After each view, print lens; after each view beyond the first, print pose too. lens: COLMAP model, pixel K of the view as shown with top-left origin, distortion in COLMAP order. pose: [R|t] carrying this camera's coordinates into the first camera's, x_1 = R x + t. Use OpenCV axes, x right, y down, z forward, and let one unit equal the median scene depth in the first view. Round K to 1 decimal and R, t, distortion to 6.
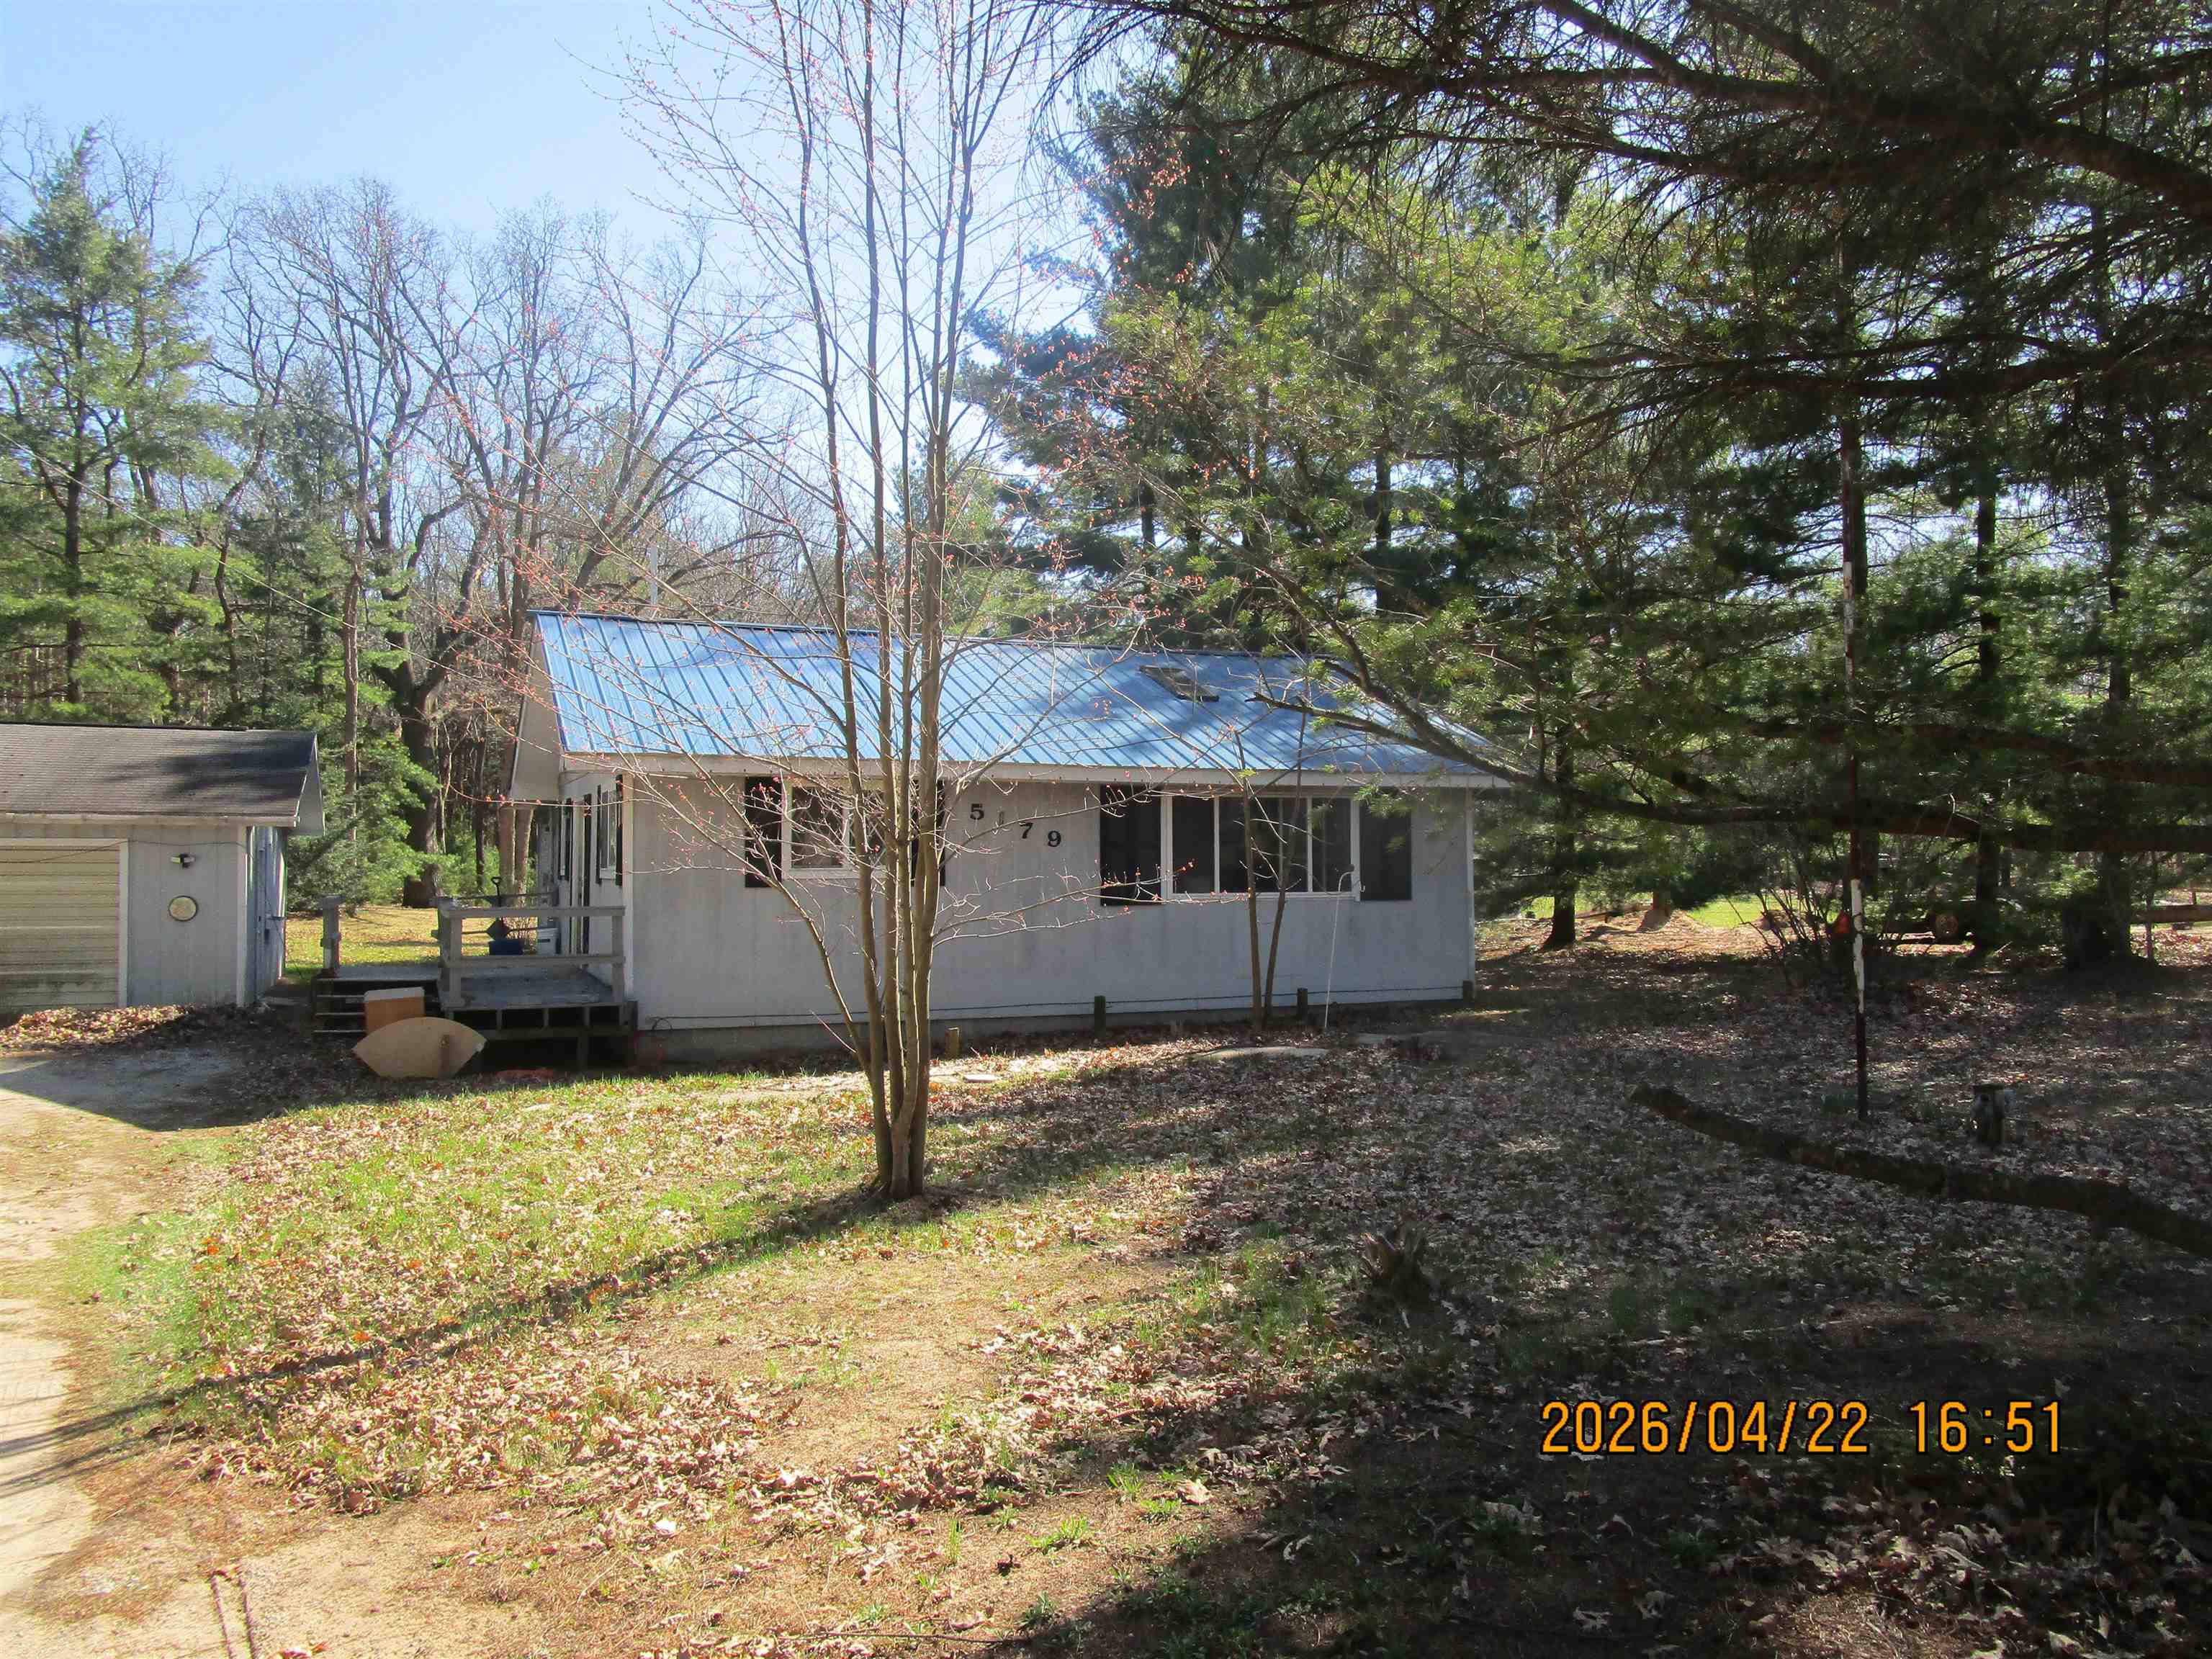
lens RADIAL K [[1634.9, 0, 1106.0], [0, 1634.9, 829.5], [0, 0, 1]] dist [-0.012143, 0.024419]
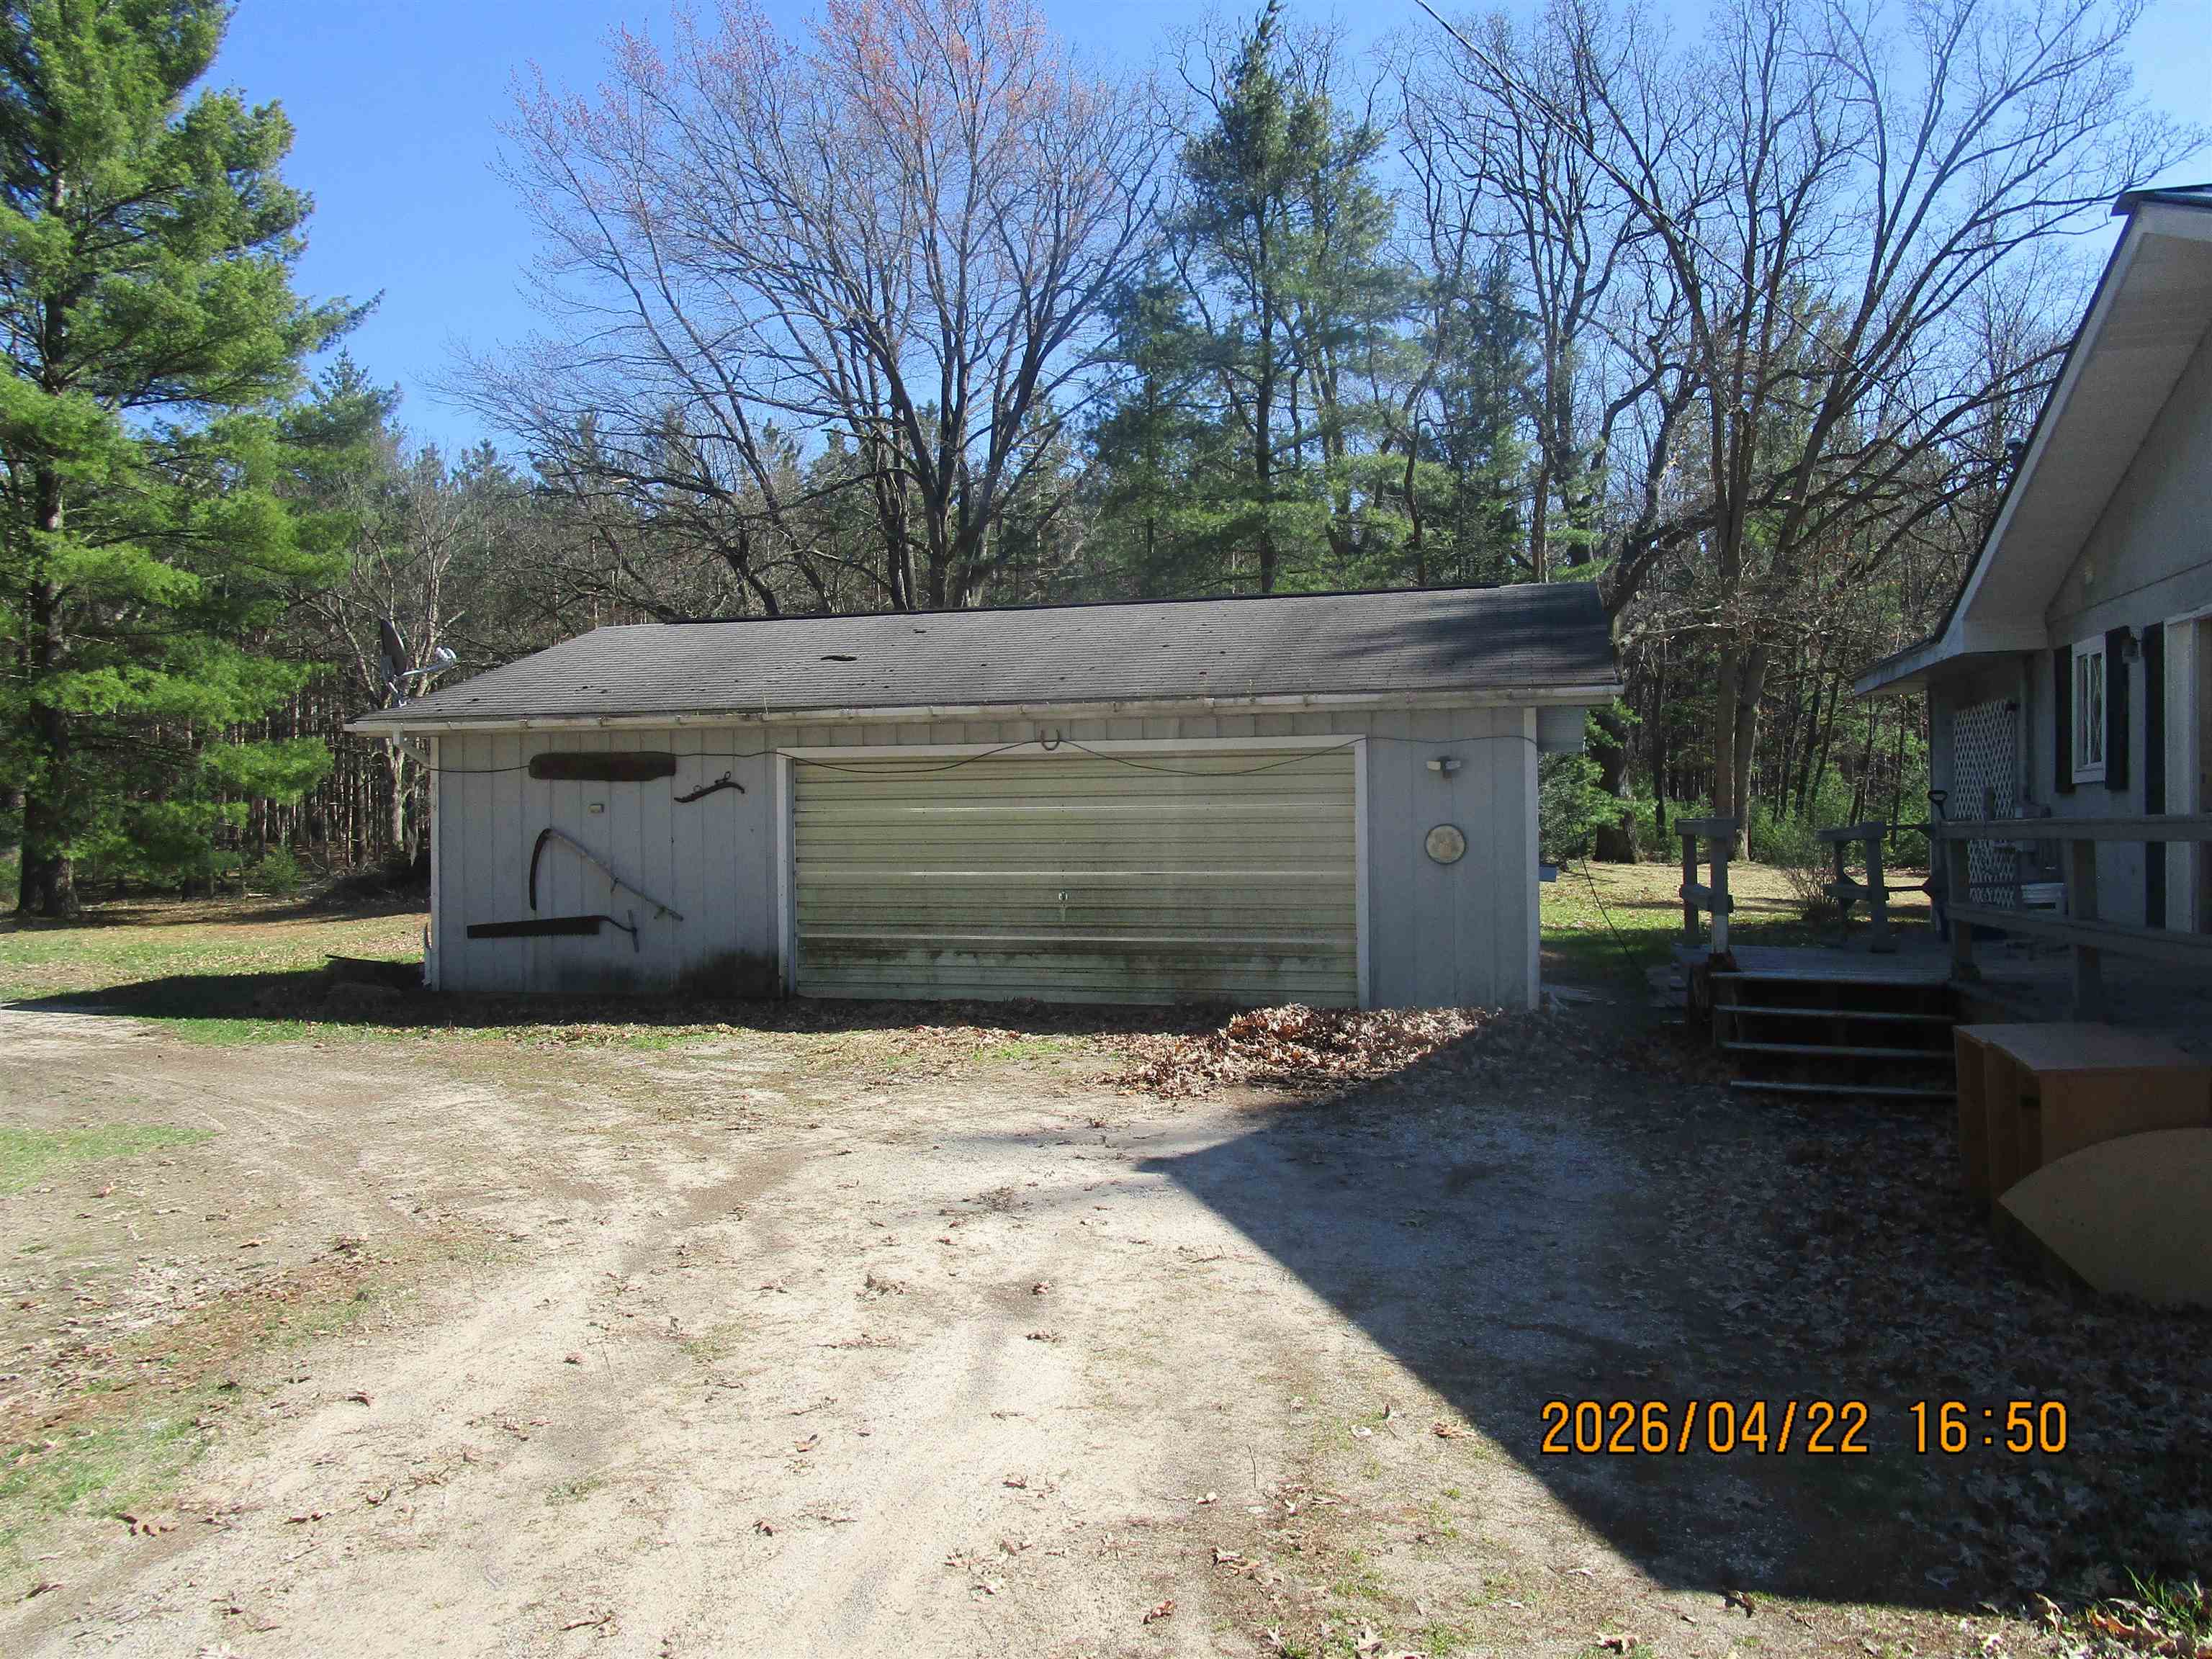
lens RADIAL K [[1634.9, 0, 1106.0], [0, 1634.9, 829.5], [0, 0, 1]] dist [-0.012143, 0.024419]
pose [[0.790263, -0.011402, -0.612662, -0.146014], [0.025455, 0.999575, 0.014232, 0.015795], [0.612239, -0.026842, 0.790217, 0.219903]]
